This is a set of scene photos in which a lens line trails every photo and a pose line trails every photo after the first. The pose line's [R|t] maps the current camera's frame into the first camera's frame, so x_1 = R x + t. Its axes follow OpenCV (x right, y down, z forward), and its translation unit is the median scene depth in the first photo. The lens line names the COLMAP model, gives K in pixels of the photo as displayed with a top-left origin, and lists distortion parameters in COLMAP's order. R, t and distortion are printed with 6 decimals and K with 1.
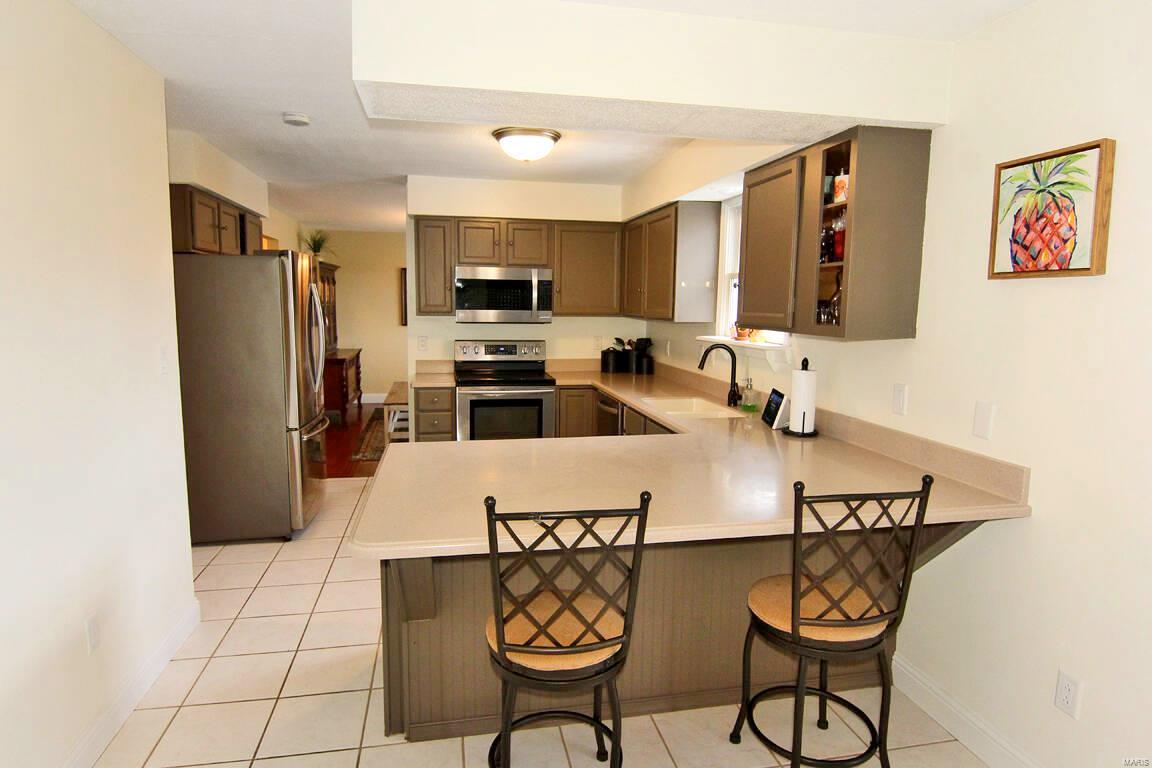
lens RADIAL K [[638.8, 0, 575.4], [0, 638.8, 360.9], [0, 0, 1]] dist [0.001705, 0.000022]
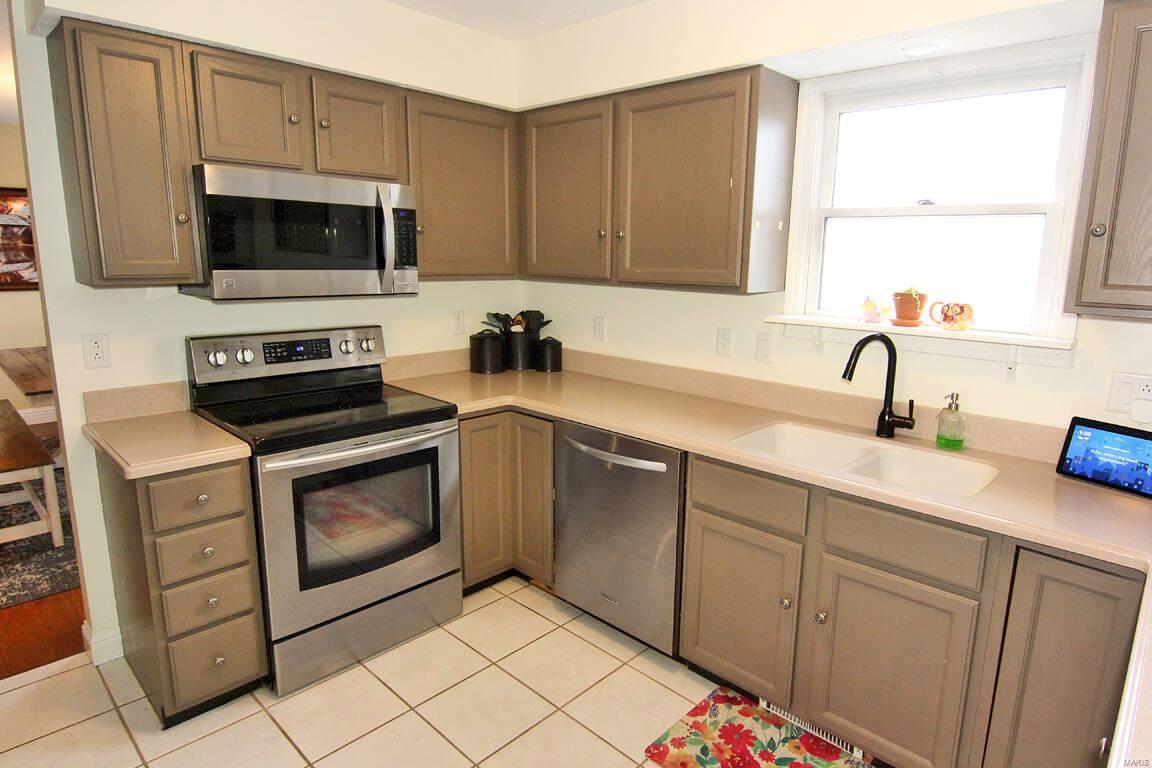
lens RADIAL K [[638.8, 0, 575.4], [0, 638.8, 360.9], [0, 0, 1]] dist [0.001705, 0.000022]
pose [[0.818191, -0.090771, 0.567736, -0.229399], [0.041068, 0.994163, 0.099765, -0.051135], [-0.573478, -0.058311, 0.817143, 0.500126]]
